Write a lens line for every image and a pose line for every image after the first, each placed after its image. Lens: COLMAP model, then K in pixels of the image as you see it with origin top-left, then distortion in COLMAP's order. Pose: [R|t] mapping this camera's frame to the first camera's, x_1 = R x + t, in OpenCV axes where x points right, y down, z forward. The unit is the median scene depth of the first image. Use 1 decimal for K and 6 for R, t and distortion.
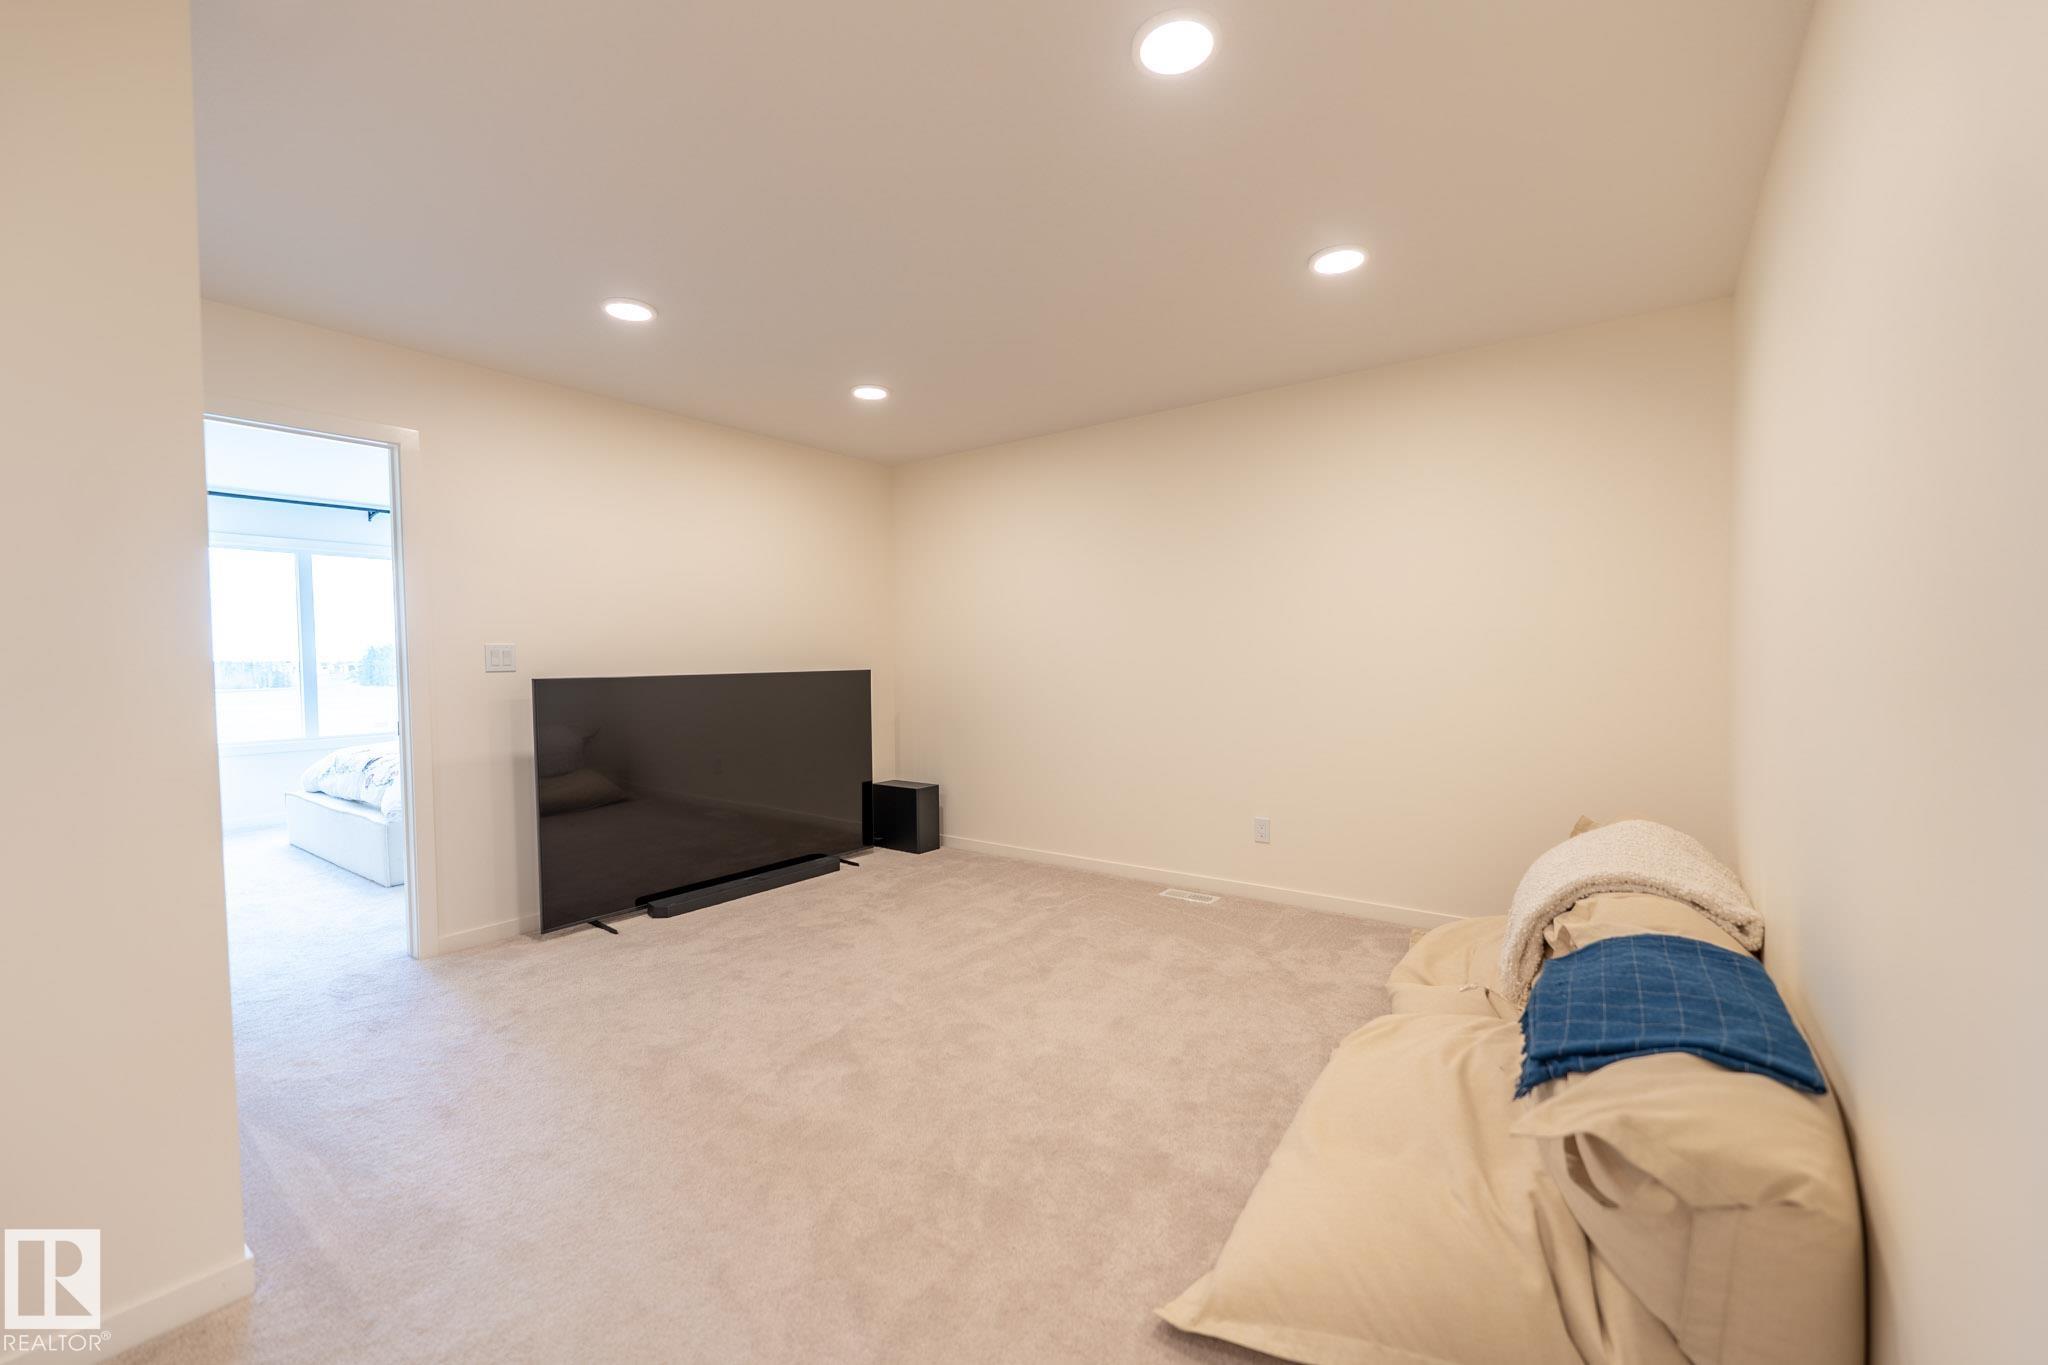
lens RADIAL K [[829.4, 0, 1021.8], [0, 829.4, 689.4], [0, 0, 1]] dist [0.001956, 0.000062]
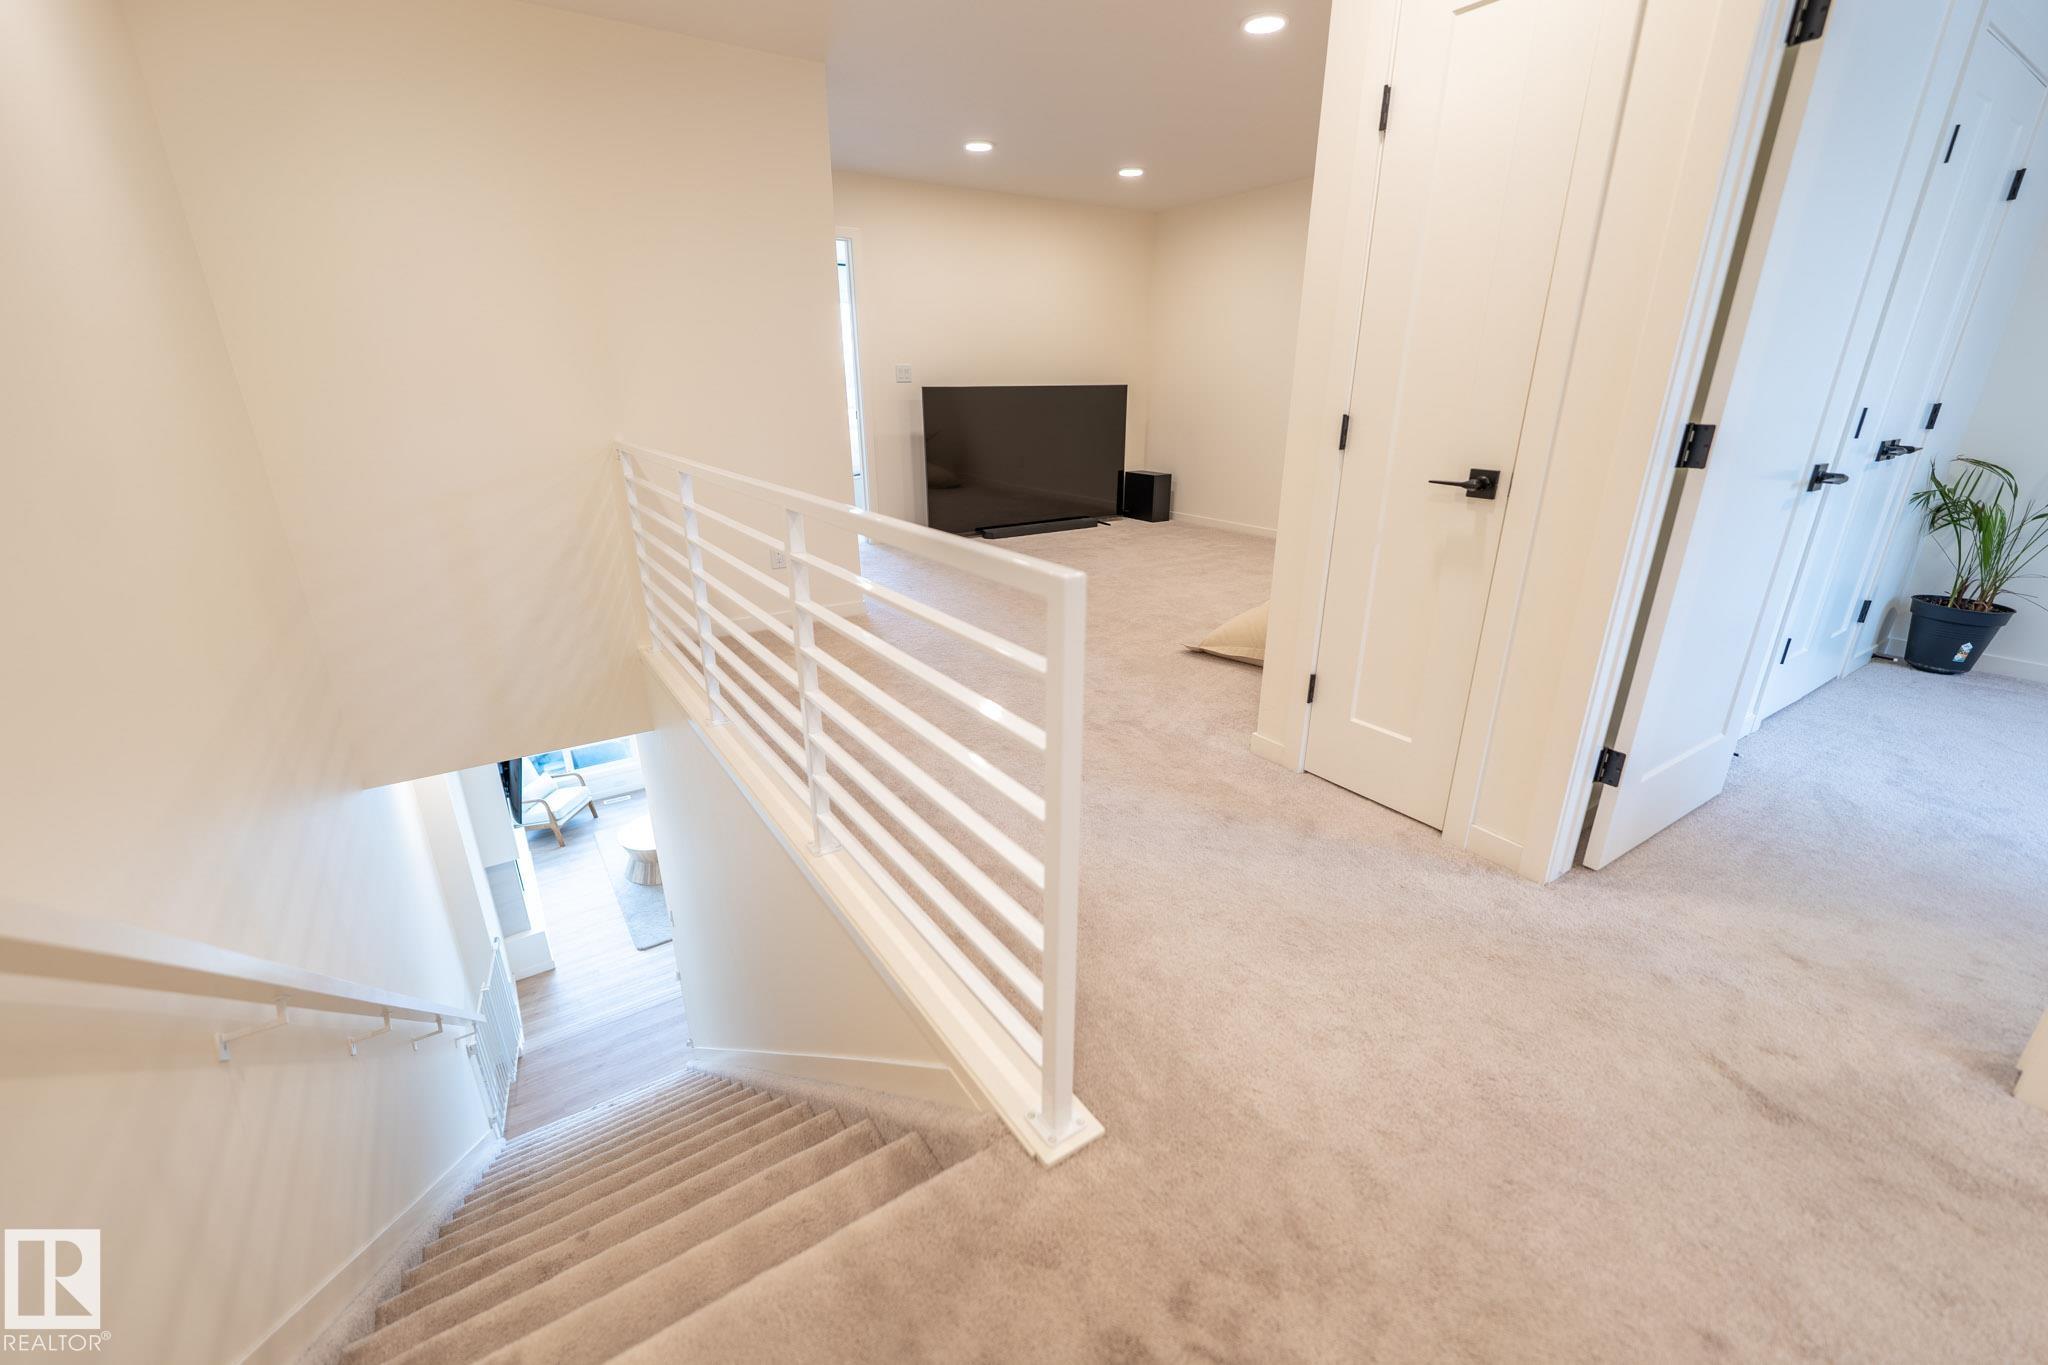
lens RADIAL K [[829.4, 0, 1021.8], [0, 829.4, 689.4], [0, 0, 1]] dist [0.001956, 0.000062]
pose [[0.939996, 0.126153, -0.317008, 0.161121], [-0.020329, 0.948190, 0.317052, 0.023406], [0.340580, -0.291583, 0.893859, -0.461904]]
